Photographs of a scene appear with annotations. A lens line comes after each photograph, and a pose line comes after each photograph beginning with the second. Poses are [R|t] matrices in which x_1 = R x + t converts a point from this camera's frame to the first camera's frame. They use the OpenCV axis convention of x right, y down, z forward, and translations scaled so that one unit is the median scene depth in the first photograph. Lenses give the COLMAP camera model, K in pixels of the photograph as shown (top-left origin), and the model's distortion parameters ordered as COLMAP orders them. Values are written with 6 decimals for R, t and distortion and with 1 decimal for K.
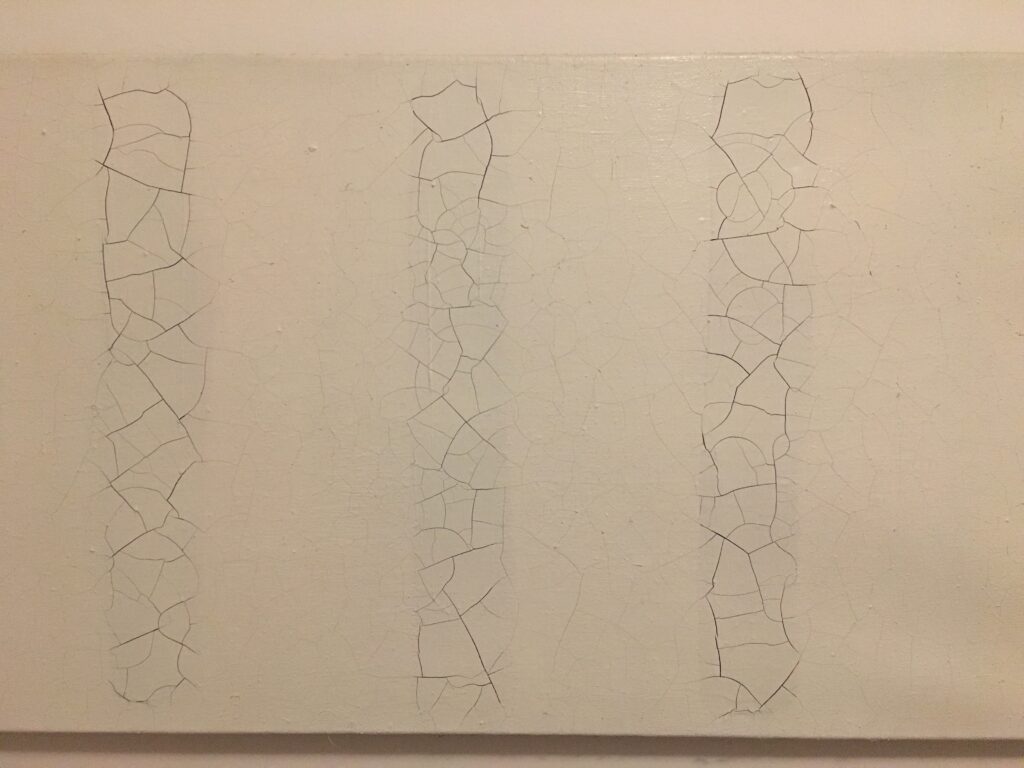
lens RADIAL K [[861.2, 0, 506.0], [0, 861.2, 391.1], [0, 0, 1]] dist [0.054060, -0.096752]
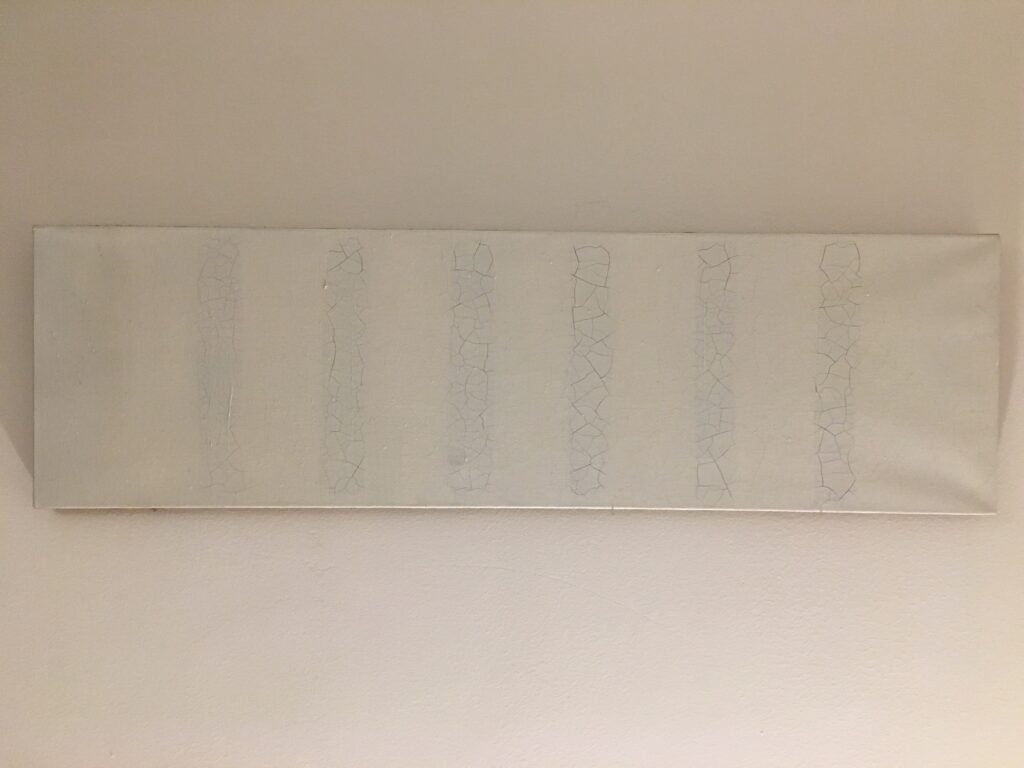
lens RADIAL K [[861.2, 0, 512.9], [0, 861.2, 384.8], [0, 0, 1]] dist [0.054060, -0.096752]
pose [[0.999955, 0.009458, 0.000823, -0.630313], [-0.009415, 0.999089, -0.041634, 0.155662], [-0.001216, 0.041624, 0.999133, -1.444449]]
